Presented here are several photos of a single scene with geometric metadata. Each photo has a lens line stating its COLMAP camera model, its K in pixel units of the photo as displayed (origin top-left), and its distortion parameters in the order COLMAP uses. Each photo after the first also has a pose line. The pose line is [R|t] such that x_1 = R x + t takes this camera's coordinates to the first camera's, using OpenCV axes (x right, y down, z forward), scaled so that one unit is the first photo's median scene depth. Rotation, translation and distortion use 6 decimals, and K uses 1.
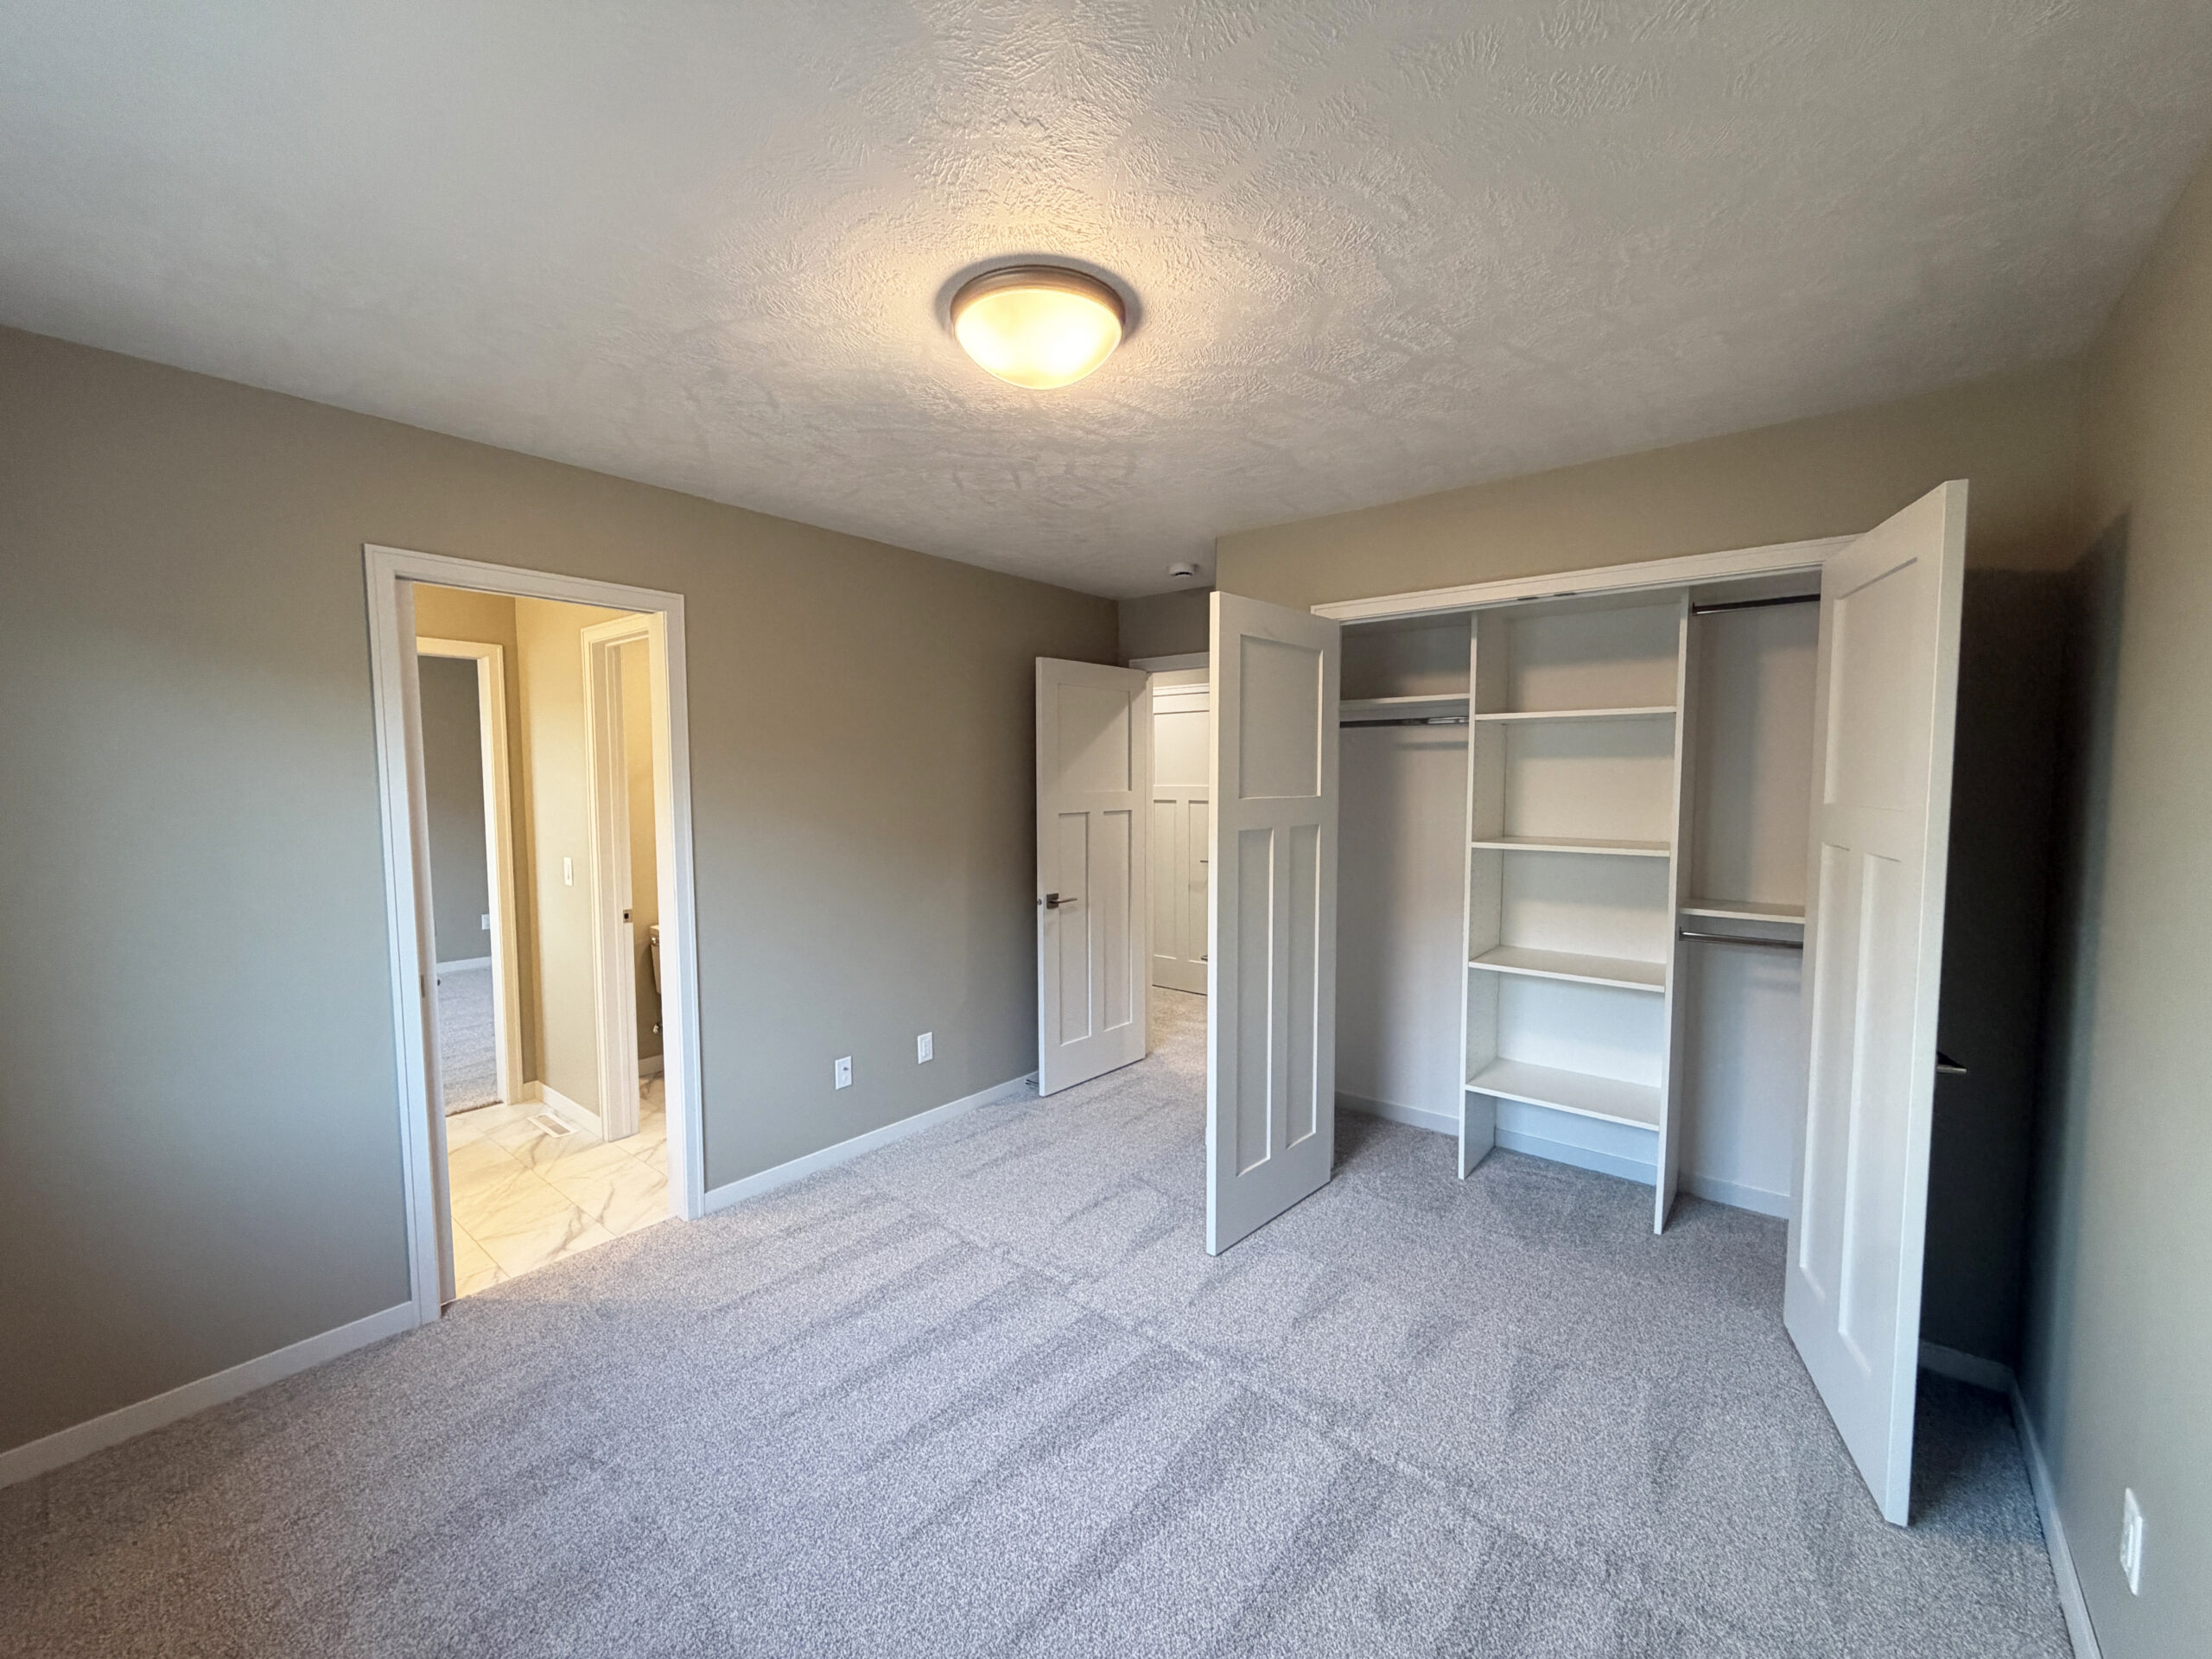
lens RADIAL K [[883.3, 0, 1100.5], [0, 883.3, 832.4], [0, 0, 1]] dist [-0.001309, 0.000011]
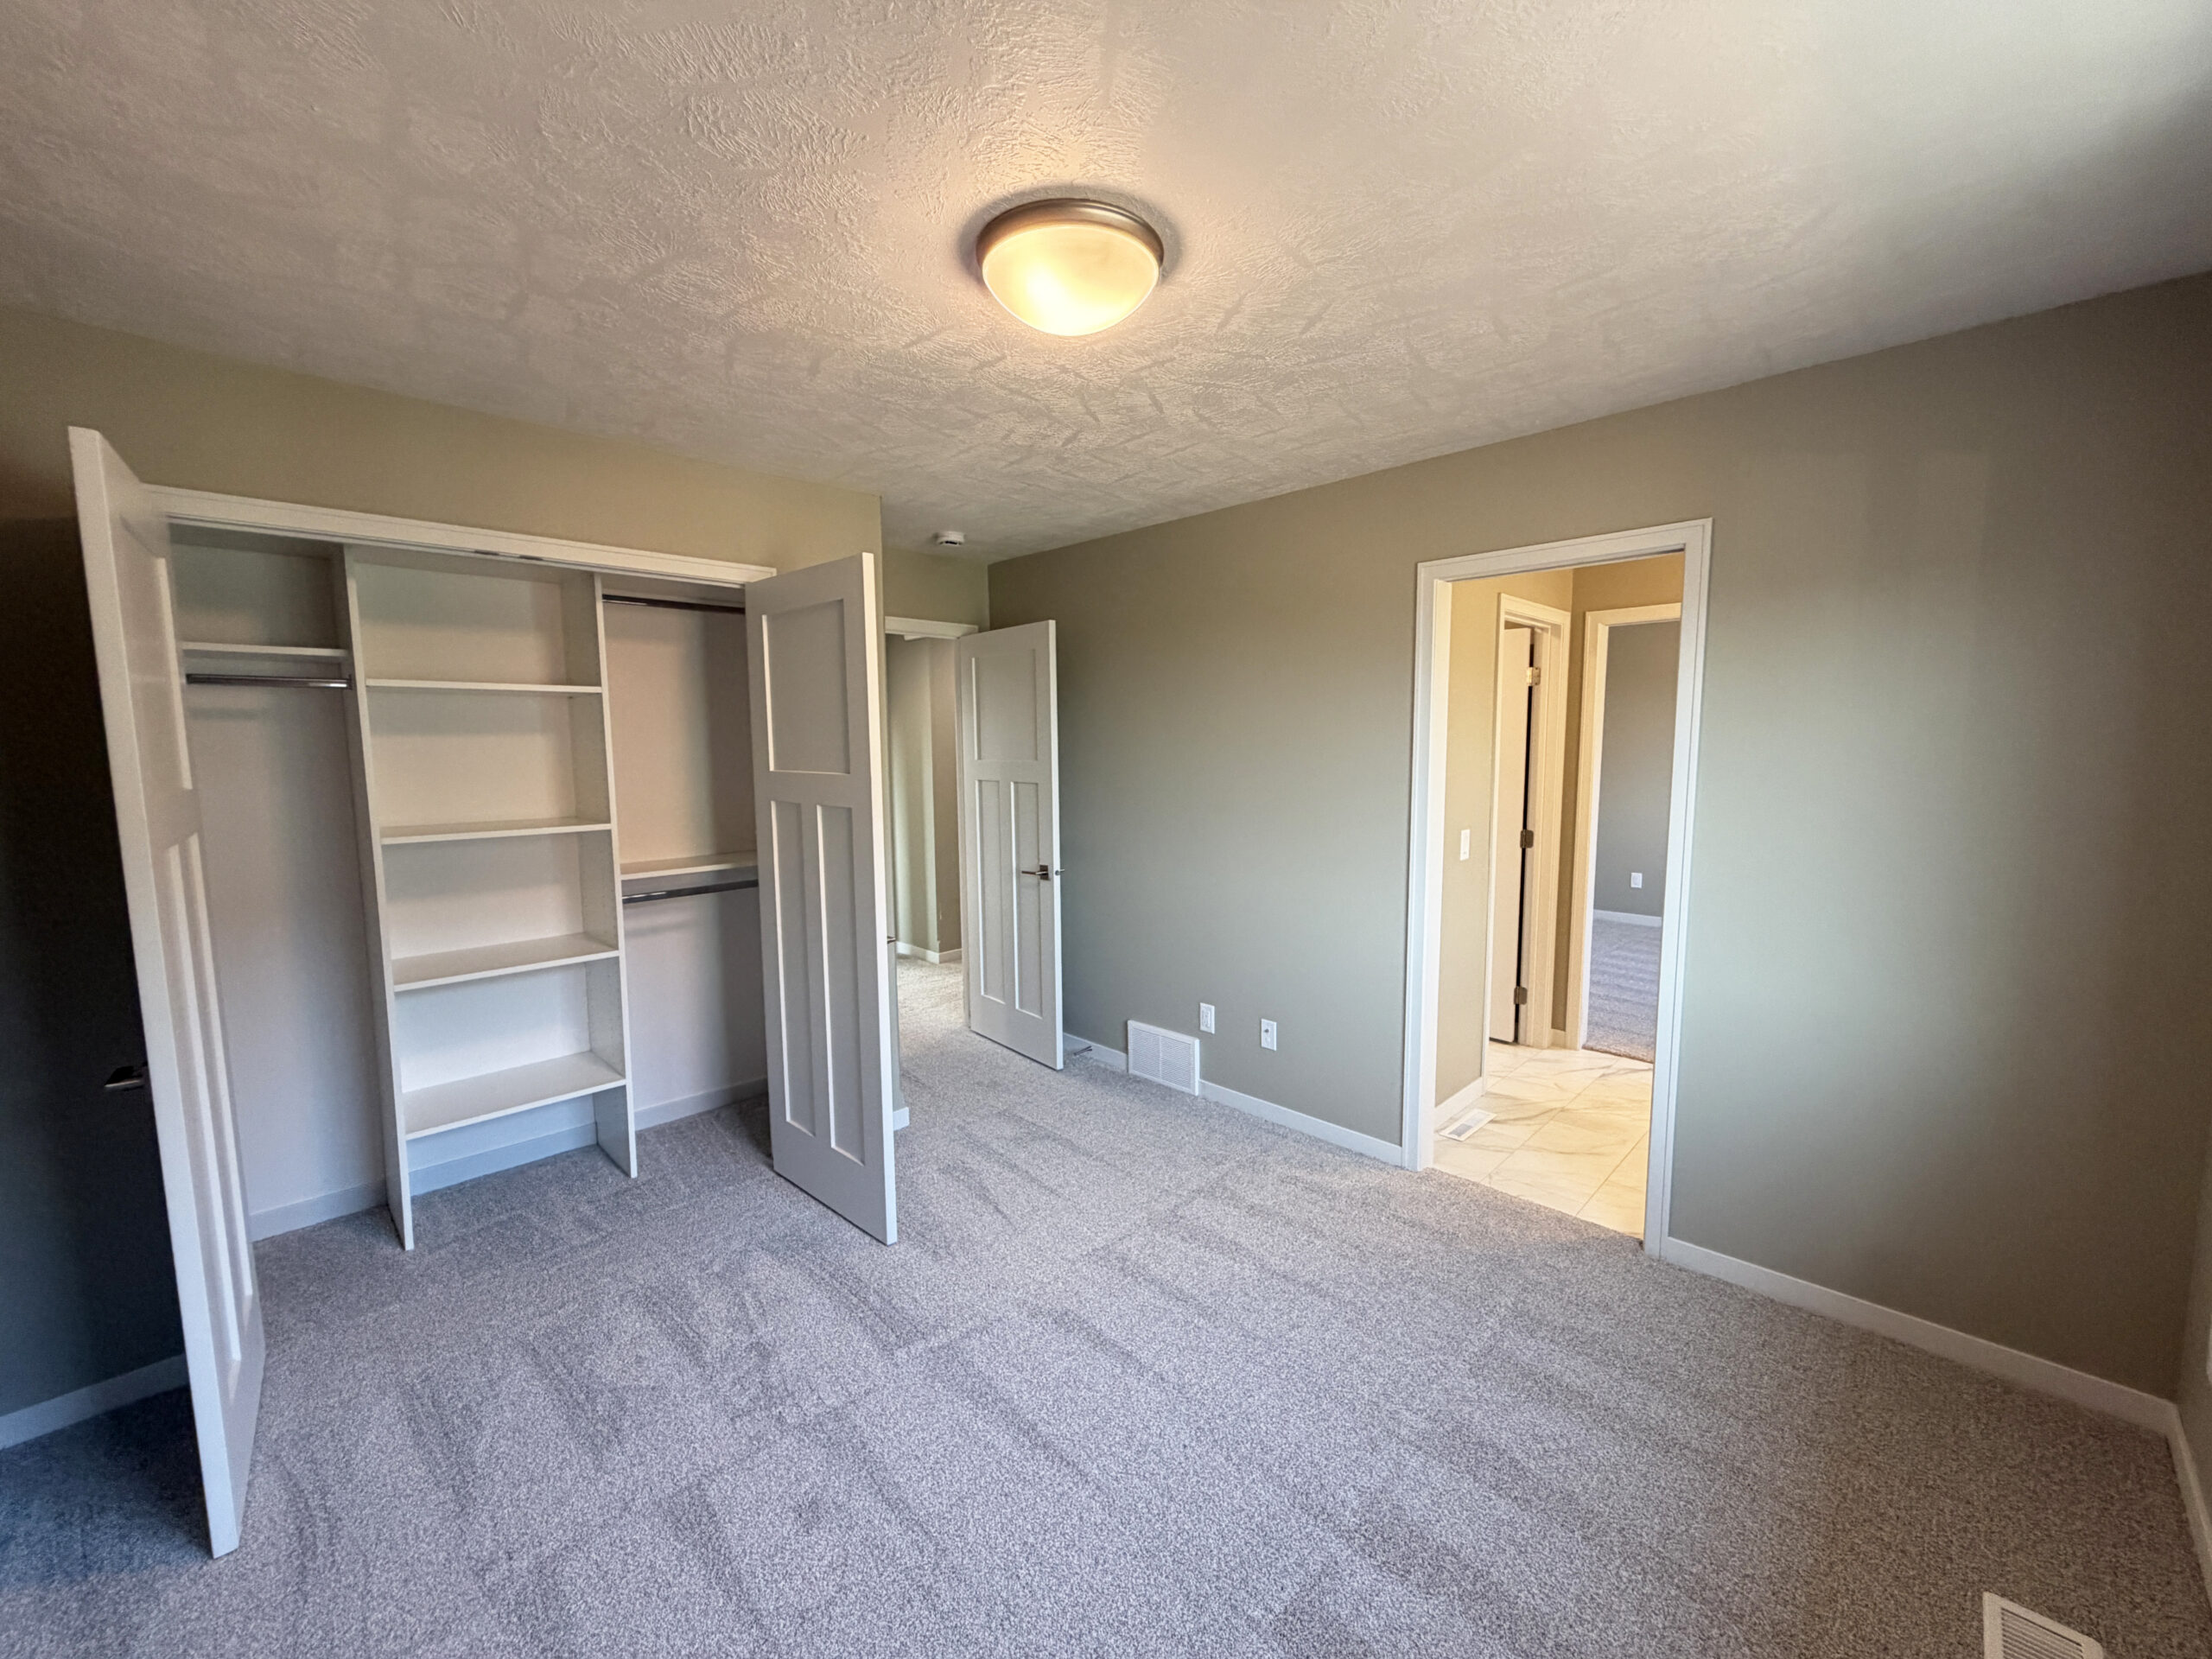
lens RADIAL K [[883.3, 0, 1100.5], [0, 883.3, 832.4], [0, 0, 1]] dist [-0.001309, 0.000011]
pose [[0.105431, -0.102173, 0.989164, -1.027251], [0.082682, 0.992164, 0.093670, -0.051858], [-0.990983, 0.071910, 0.113053, 0.844692]]
